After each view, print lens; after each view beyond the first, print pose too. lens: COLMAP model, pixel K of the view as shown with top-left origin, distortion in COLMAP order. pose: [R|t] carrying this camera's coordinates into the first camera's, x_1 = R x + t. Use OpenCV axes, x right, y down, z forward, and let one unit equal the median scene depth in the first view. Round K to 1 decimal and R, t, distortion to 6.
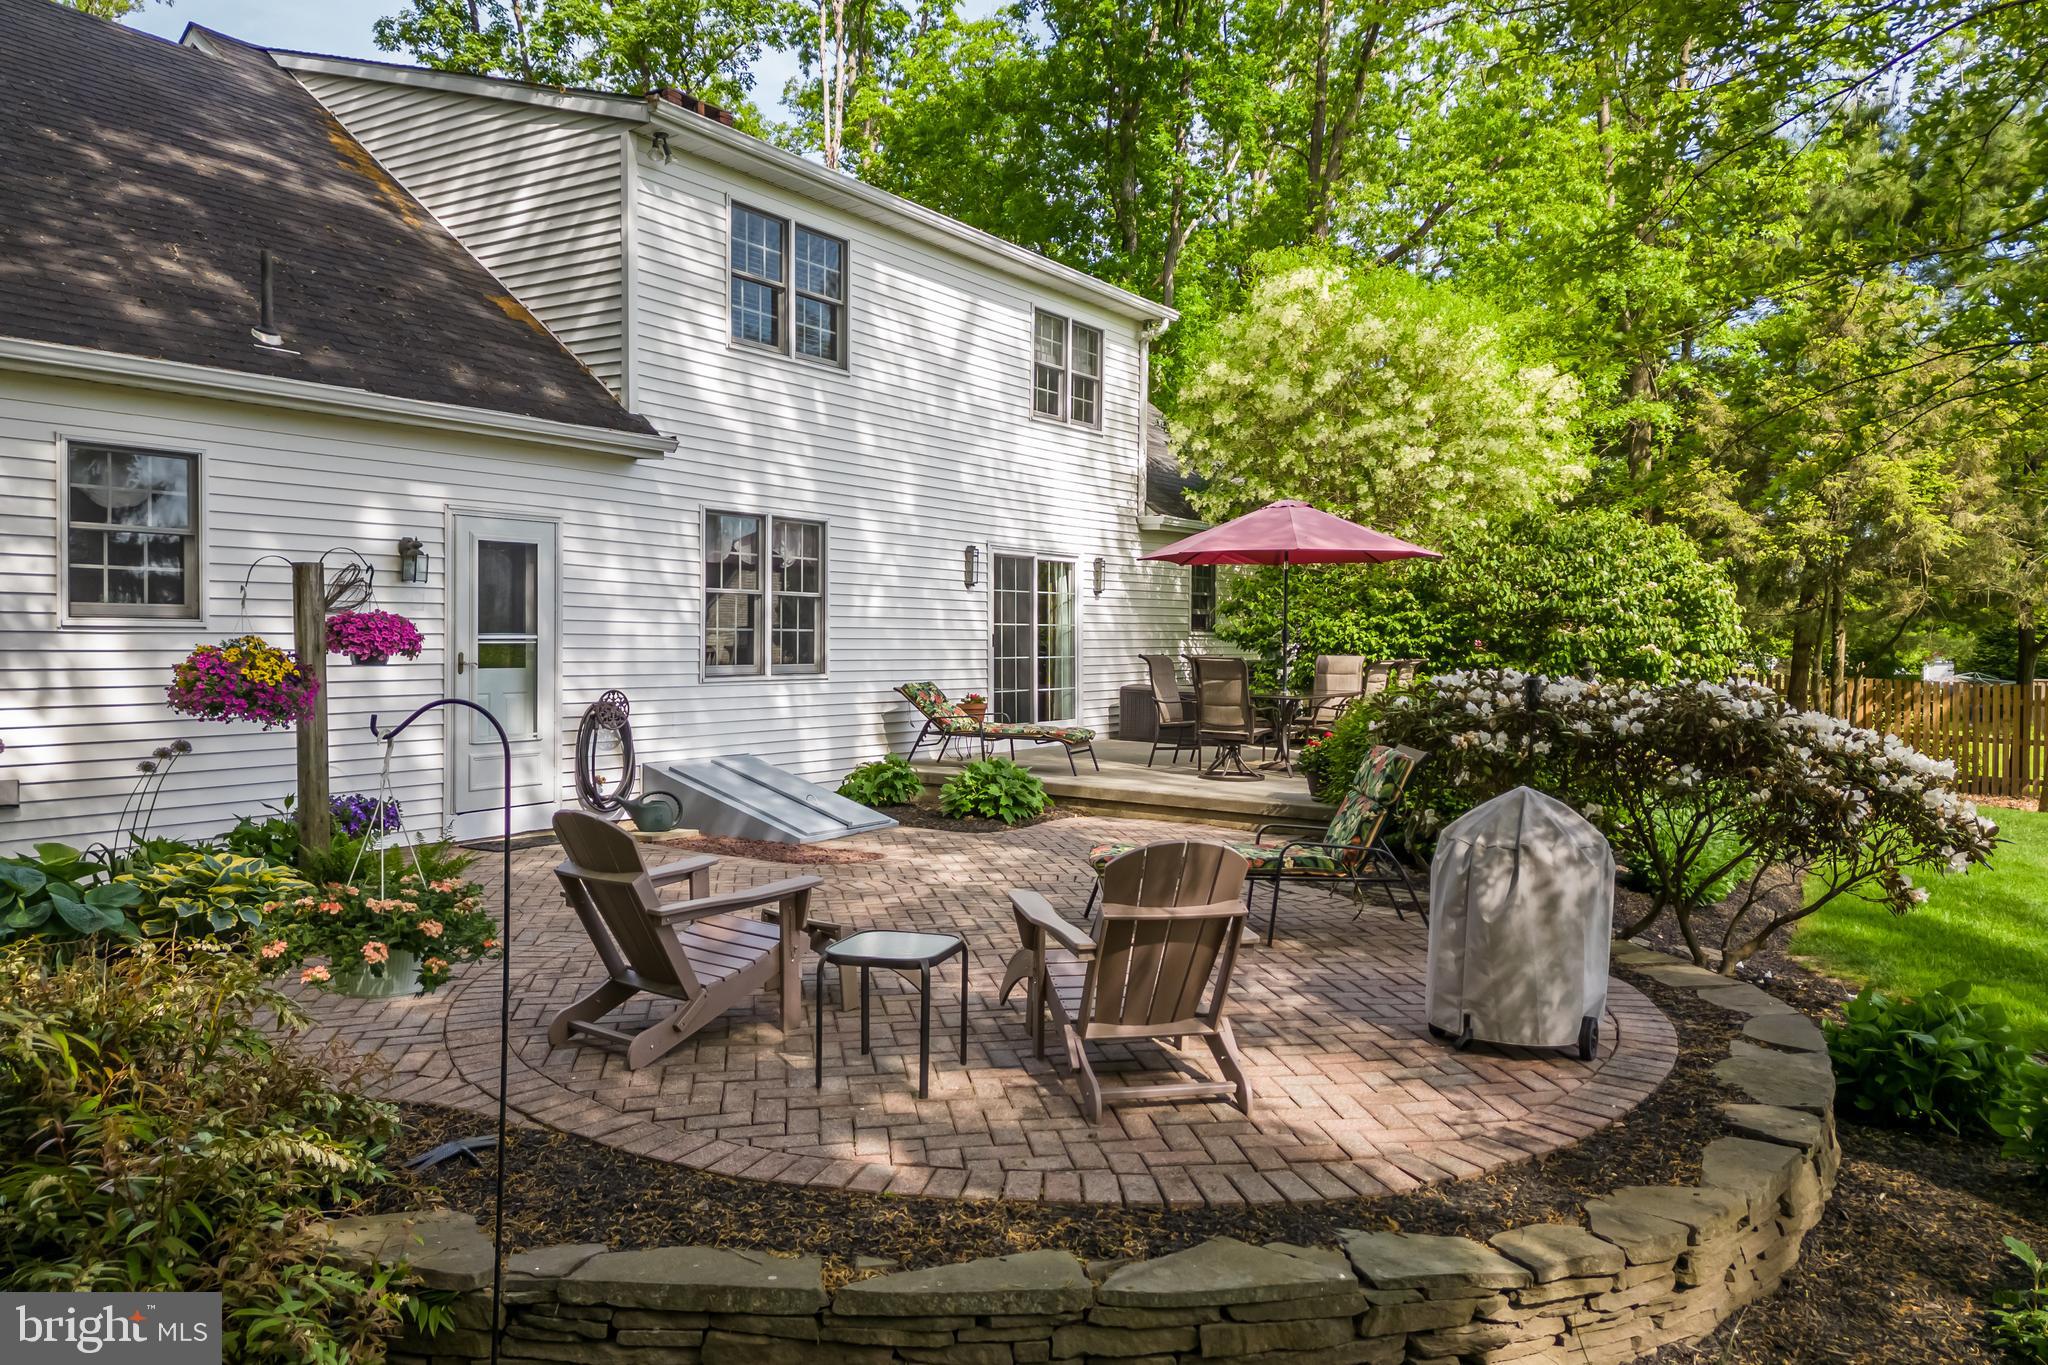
lens RADIAL K [[1453.3, 0, 1023.4], [0, 1453.3, 617.0], [0, 0, 1]] dist [0.116008, -0.133638]
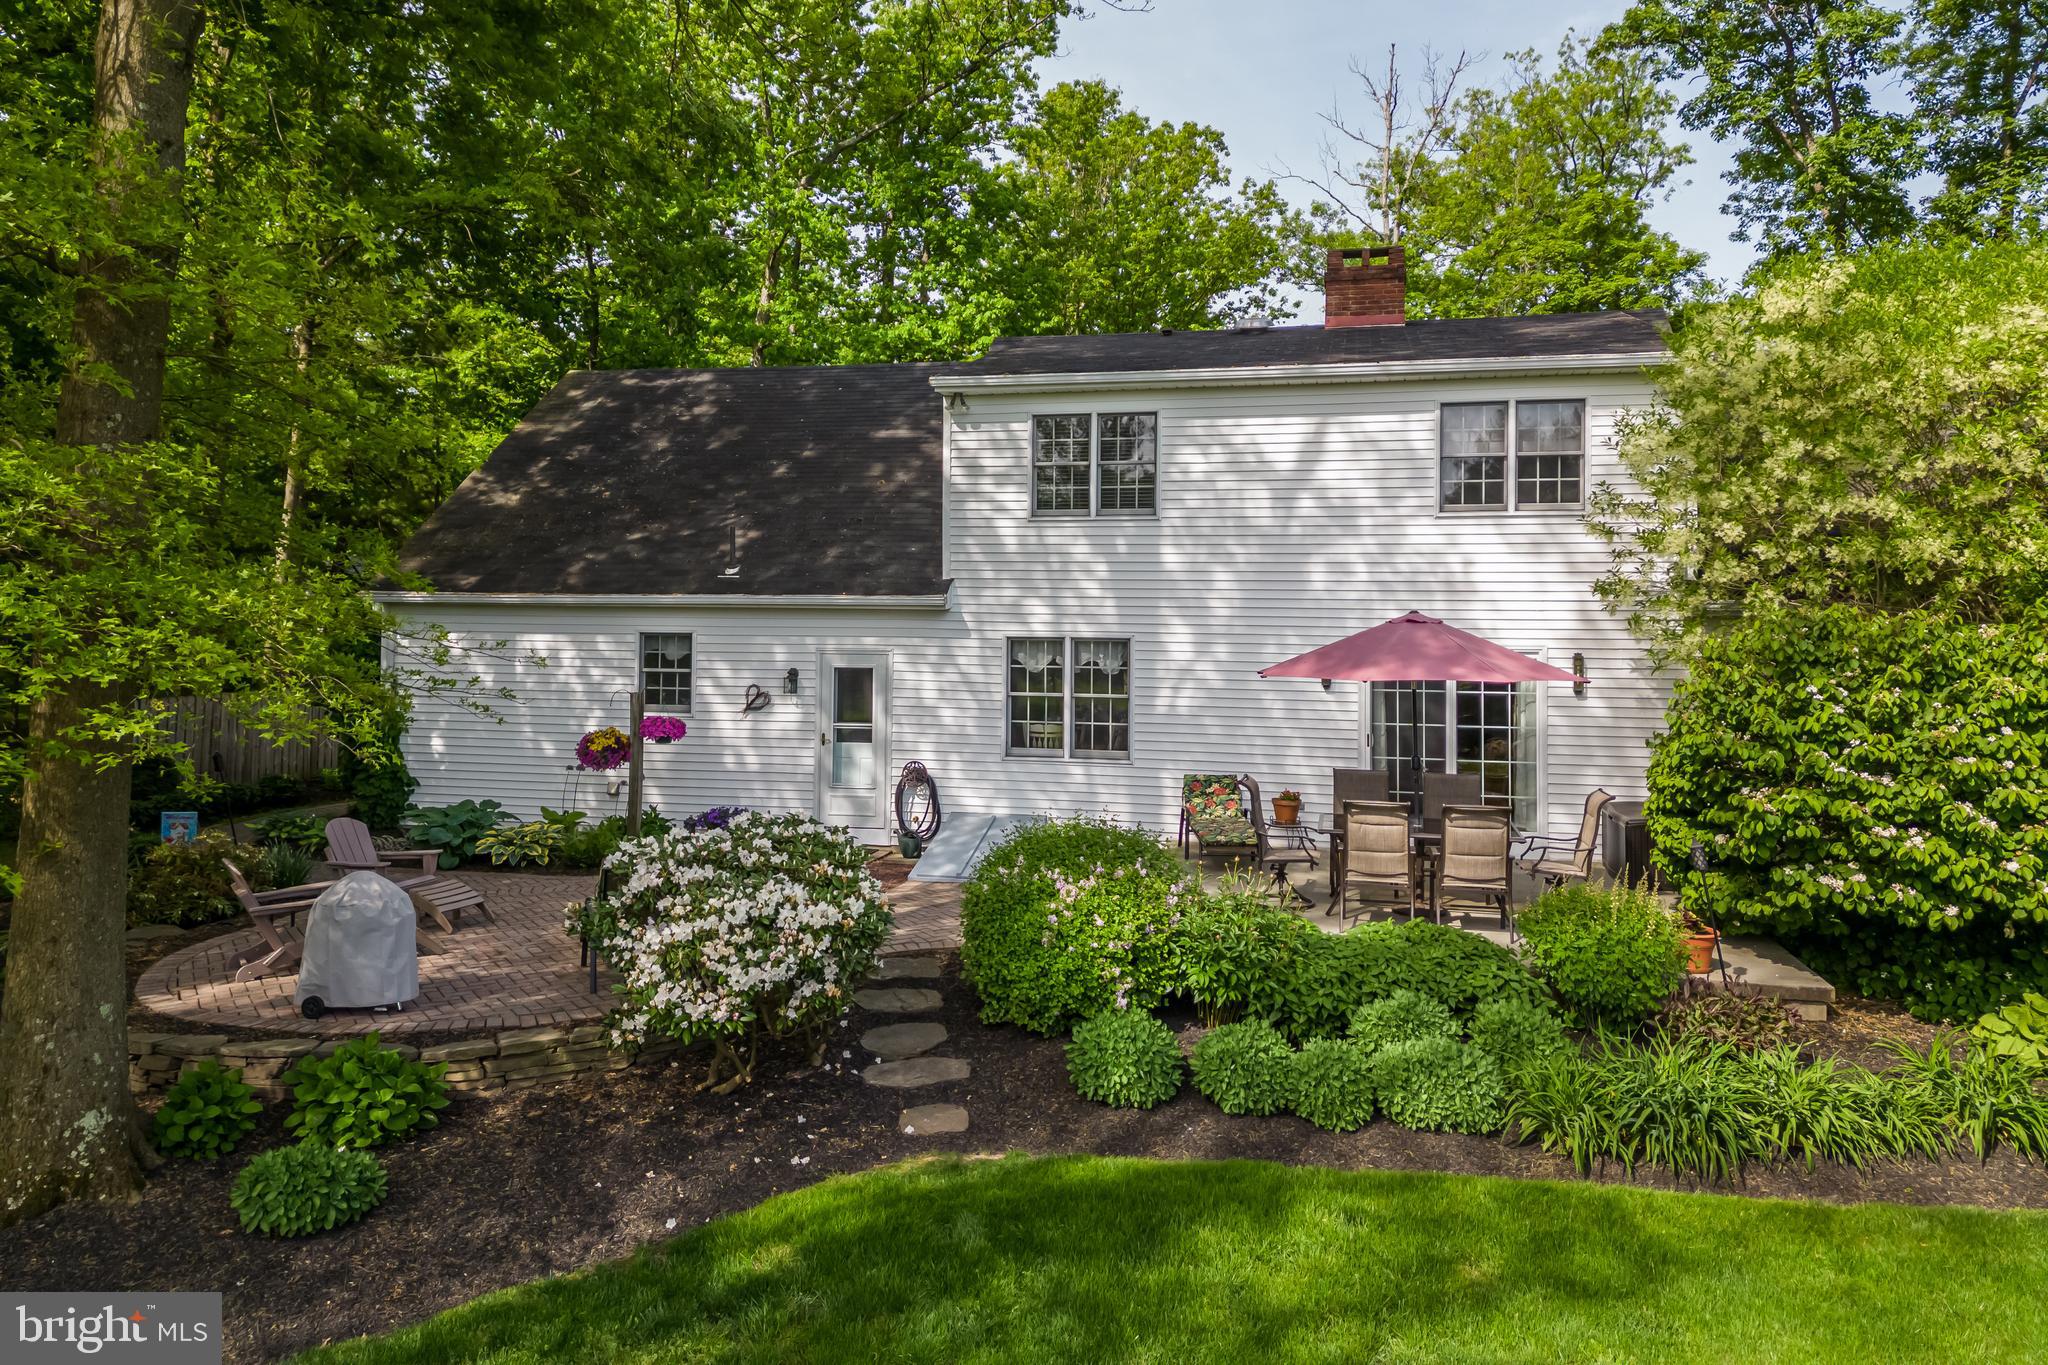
lens RADIAL K [[1453.3, 0, 1023.4], [0, 1453.3, 617.0], [0, 0, 1]] dist [0.116008, -0.133638]
pose [[0.334888, -0.040995, -0.941366, 1.022947], [-0.001853, 0.999023, -0.044165, -0.028542], [0.942256, 0.016534, 0.334485, 0.504885]]
